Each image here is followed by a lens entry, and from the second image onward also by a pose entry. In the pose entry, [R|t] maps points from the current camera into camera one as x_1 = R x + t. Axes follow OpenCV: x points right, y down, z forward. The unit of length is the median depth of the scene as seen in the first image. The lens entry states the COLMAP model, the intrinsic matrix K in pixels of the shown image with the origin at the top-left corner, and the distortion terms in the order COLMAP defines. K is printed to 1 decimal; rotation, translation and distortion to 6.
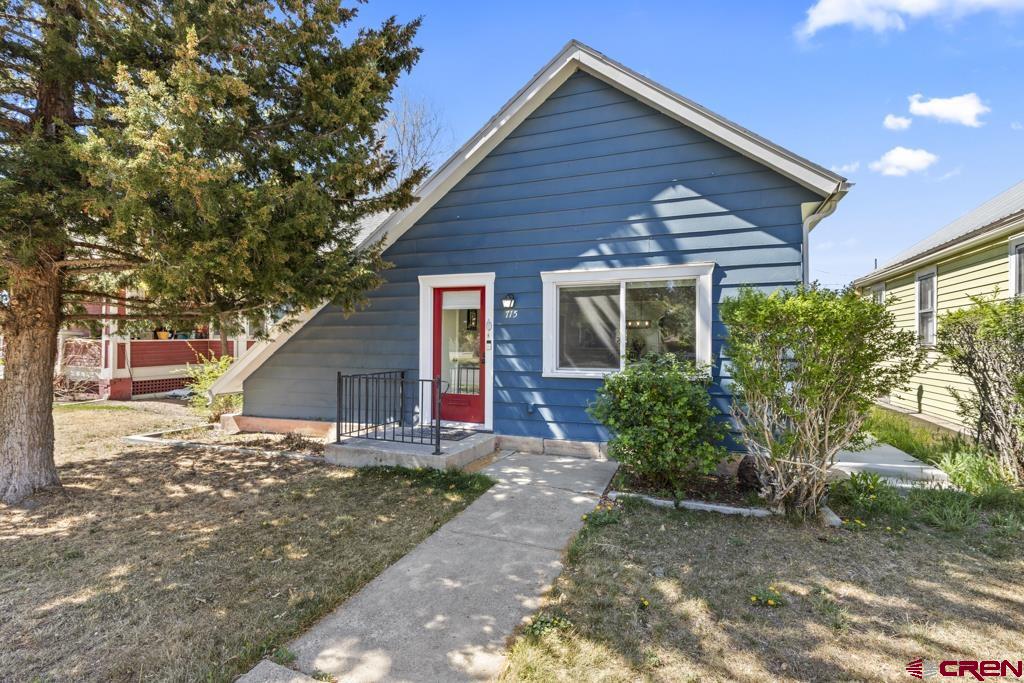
lens RADIAL K [[470.4, 0, 509.7], [0, 470.4, 343.8], [0, 0, 1]] dist [0.000036, -0.001510]
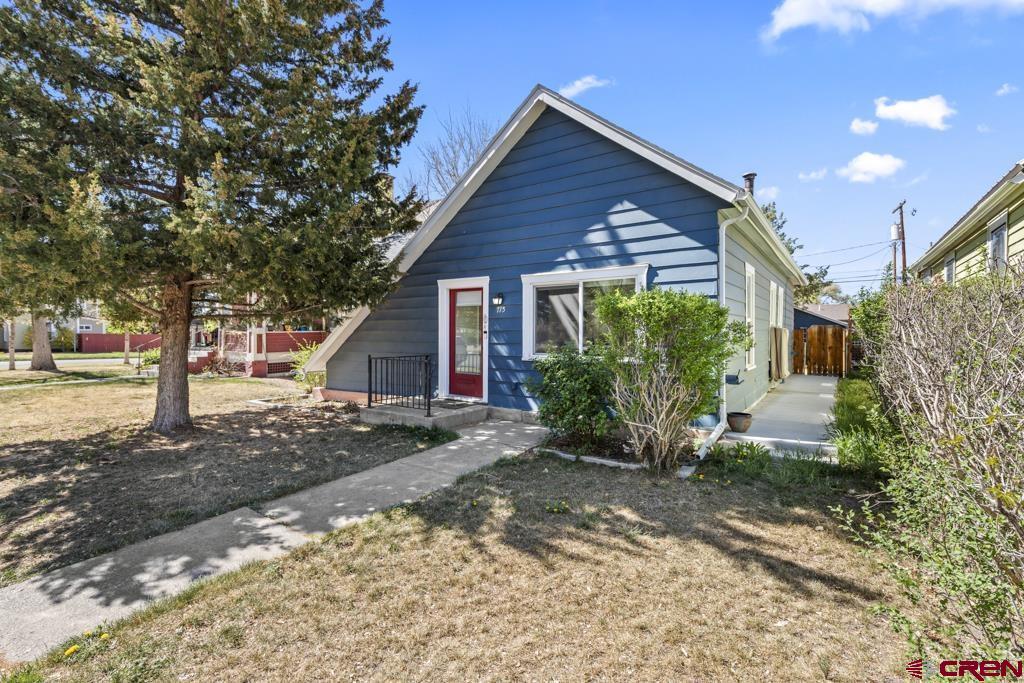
lens RADIAL K [[464.0, 0, 518.0], [0, 464.0, 341.4], [0, 0, 1]] dist [0.005603, -0.000732]
pose [[0.972028, 0.001177, -0.234861, 0.358020], [0.002333, 0.999890, 0.014666, 0.002994], [0.234852, -0.014803, 0.971918, -0.190159]]
